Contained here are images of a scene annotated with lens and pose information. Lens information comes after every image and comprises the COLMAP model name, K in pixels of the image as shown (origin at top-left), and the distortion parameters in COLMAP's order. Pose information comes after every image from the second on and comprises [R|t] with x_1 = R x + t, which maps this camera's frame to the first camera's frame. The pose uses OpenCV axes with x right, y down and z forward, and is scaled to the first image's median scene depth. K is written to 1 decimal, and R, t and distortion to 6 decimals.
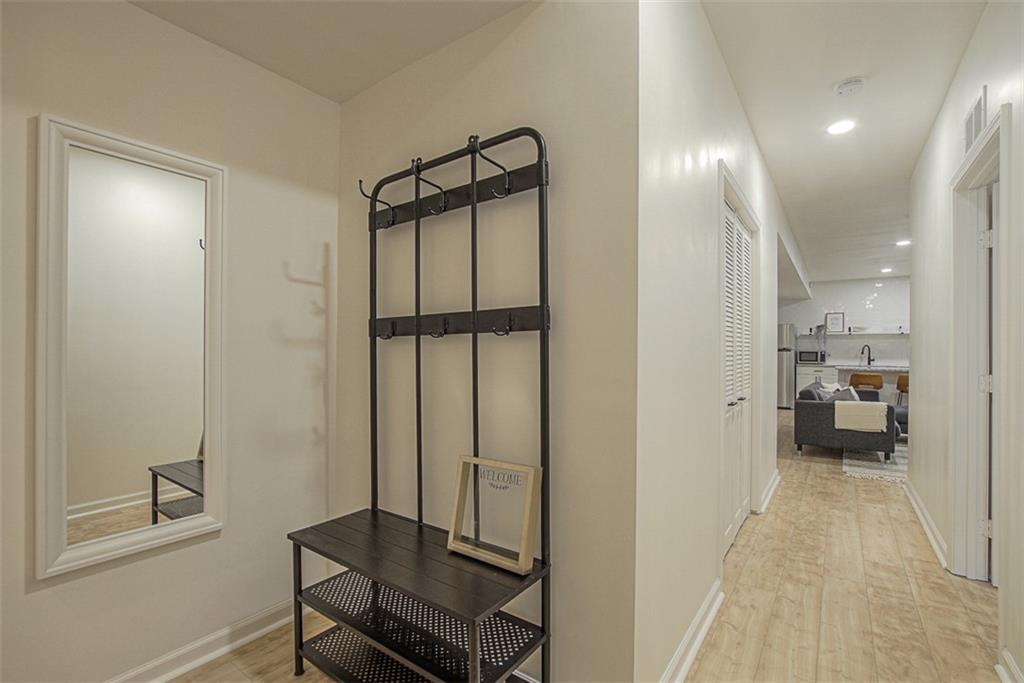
lens RADIAL K [[451.7, 0, 508.2], [0, 451.7, 354.6], [0, 0, 1]] dist [-0.017740, 0.000145]
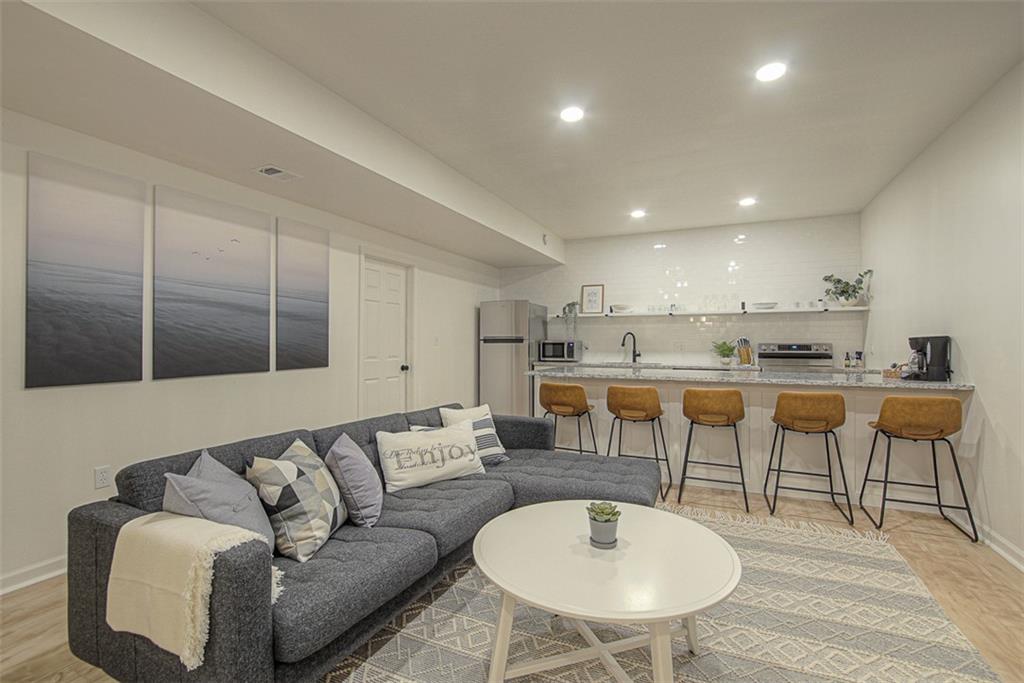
lens RADIAL K [[456.8, 0, 514.9], [0, 456.8, 335.7], [0, 0, 1]] dist [-0.019036, 0.000112]
pose [[0.978908, -0.000396, 0.204300, 0.486374], [0.004775, 0.999769, -0.020940, -0.003149], [-0.204245, 0.021474, 0.978684, 0.366564]]
